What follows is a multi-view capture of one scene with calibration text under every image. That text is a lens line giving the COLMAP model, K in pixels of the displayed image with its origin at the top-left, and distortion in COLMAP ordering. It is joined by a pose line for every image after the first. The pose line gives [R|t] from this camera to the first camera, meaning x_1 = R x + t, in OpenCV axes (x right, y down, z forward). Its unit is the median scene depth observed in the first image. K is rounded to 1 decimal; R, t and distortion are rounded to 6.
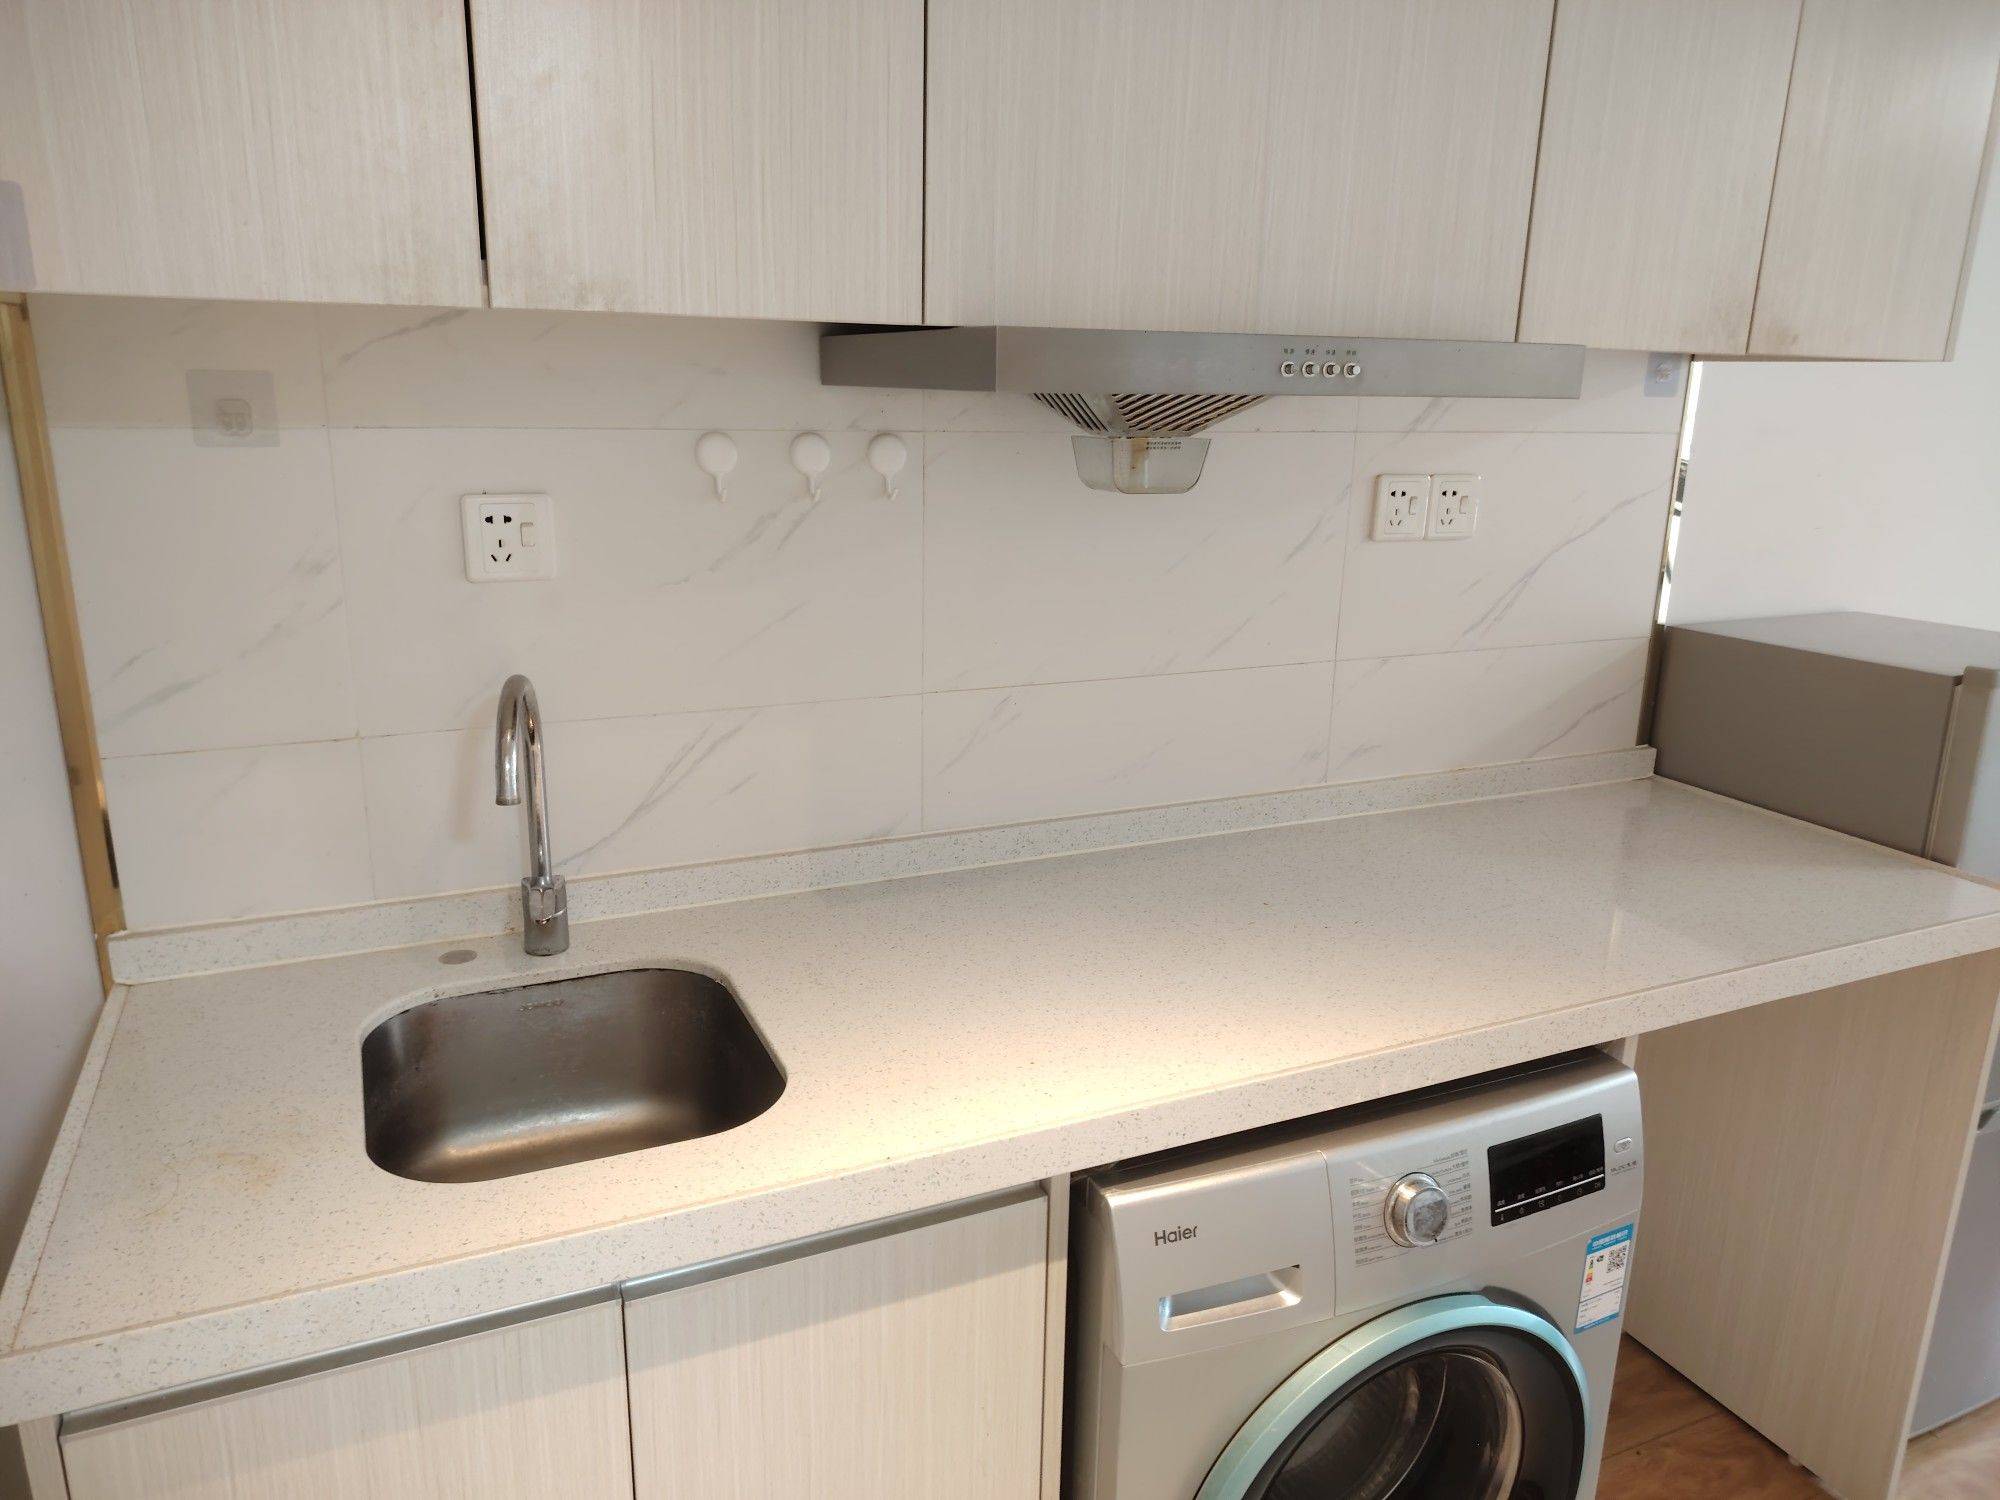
lens RADIAL K [[1406.0, 0, 1000.0], [0, 1406.0, 750.0], [0, 0, 1]] dist [0.055322, -0.078891]
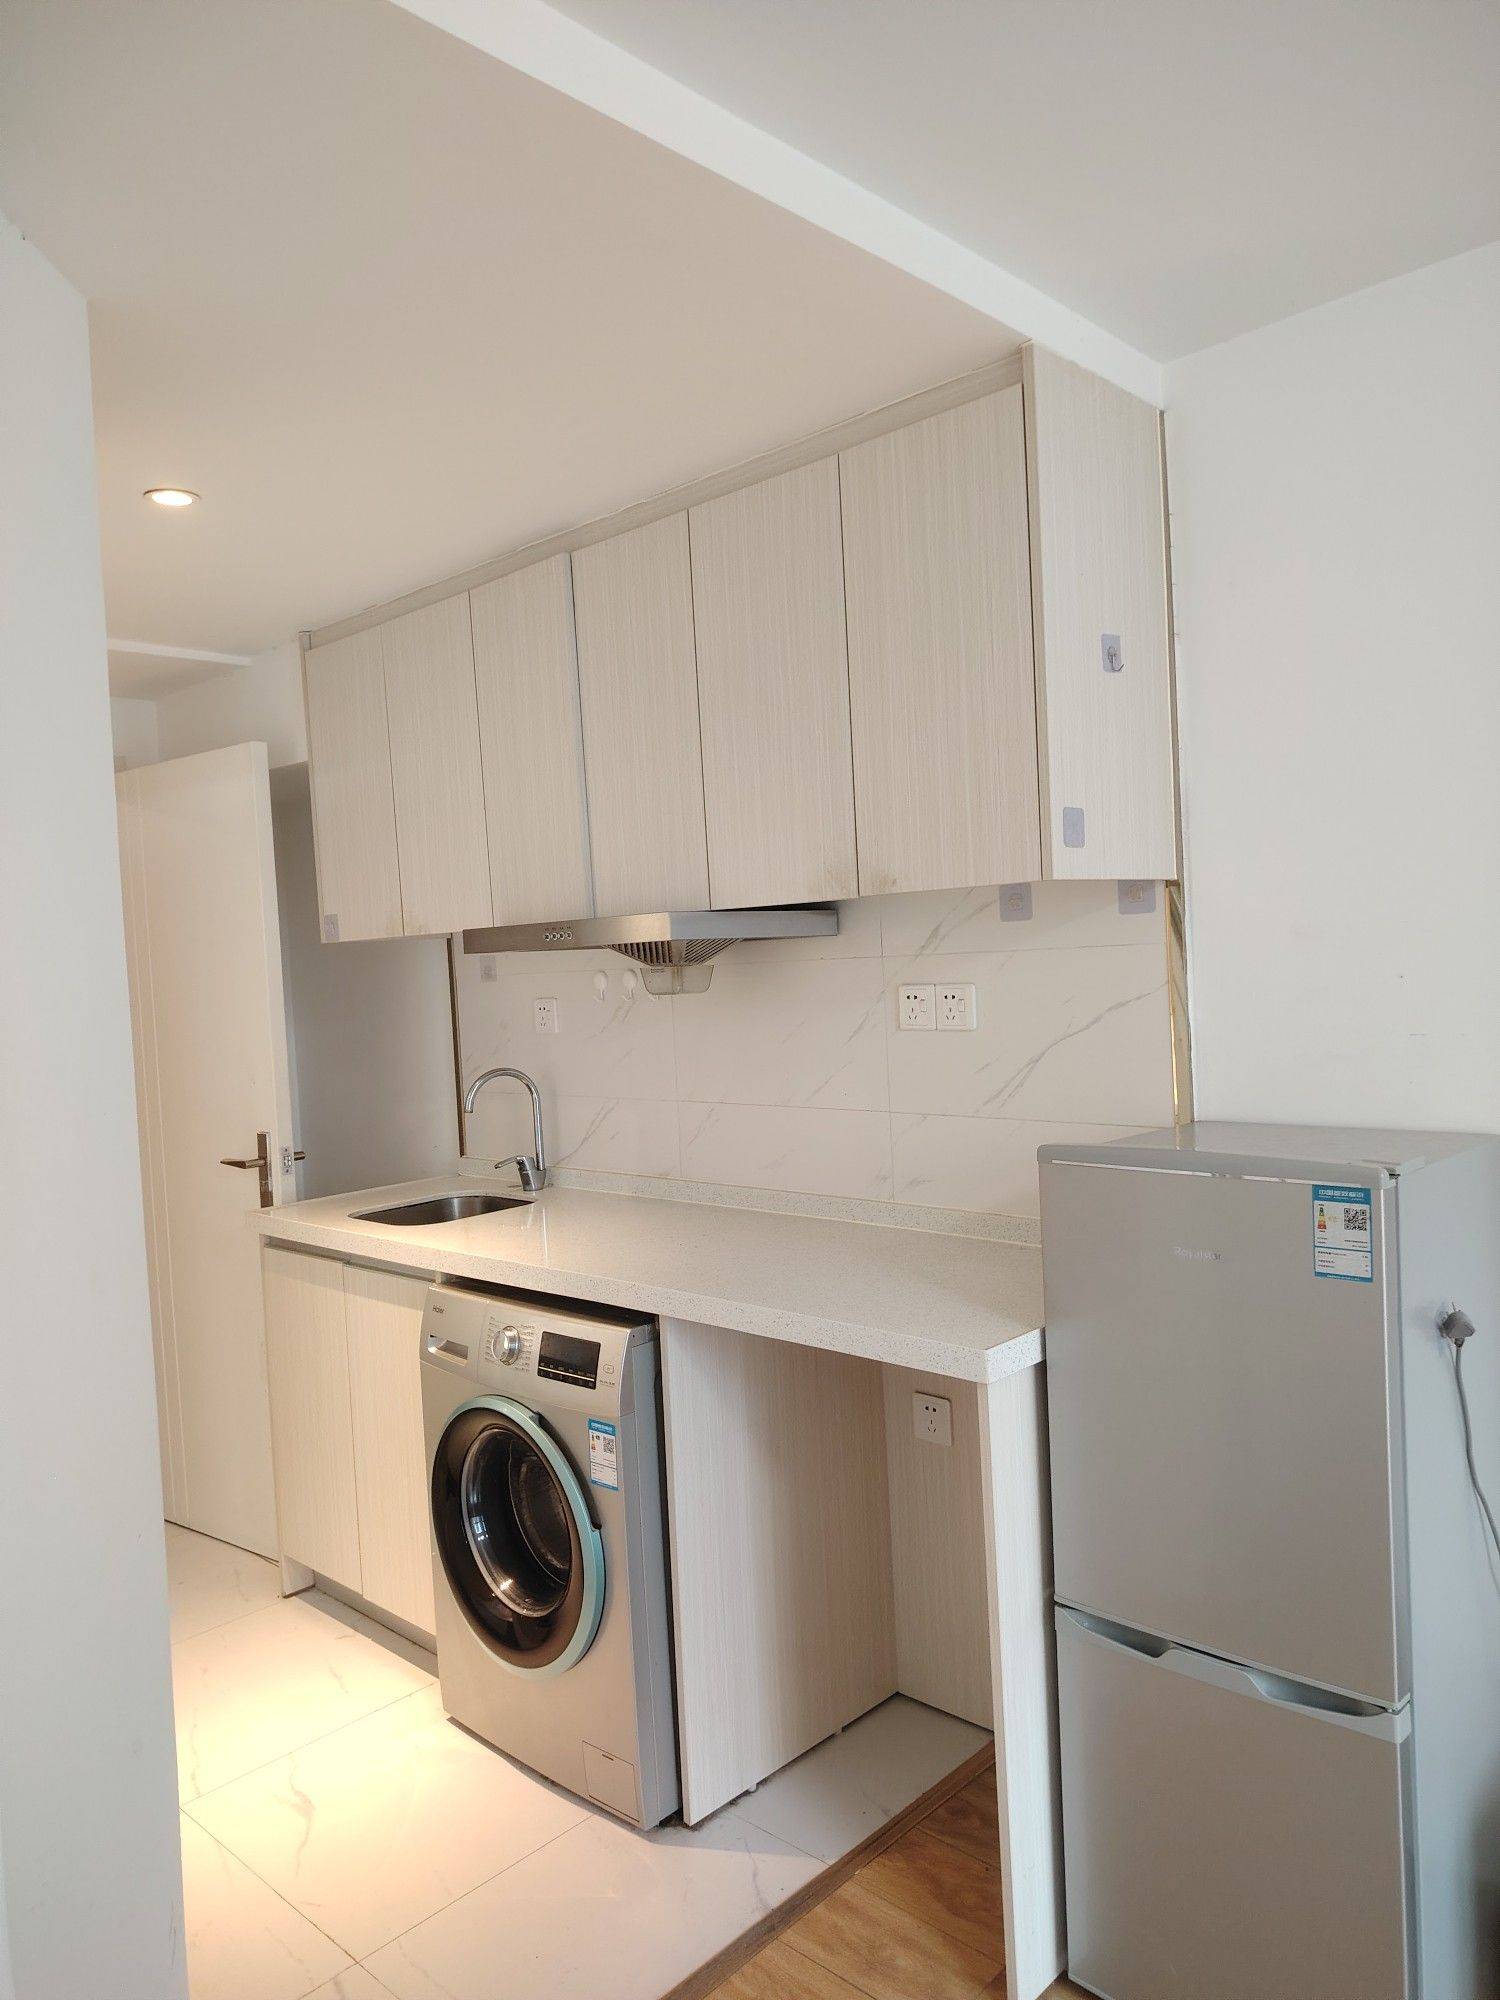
lens RADIAL K [[1406.0, 0, 750.0], [0, 1406.0, 1000.0], [0, 0, 1]] dist [0.055322, -0.078891]
pose [[0.363306, -0.001137, -0.931669, 1.757662], [-0.169297, 0.983270, -0.067218, -0.063756], [0.916159, 0.182150, 0.357036, 0.389948]]
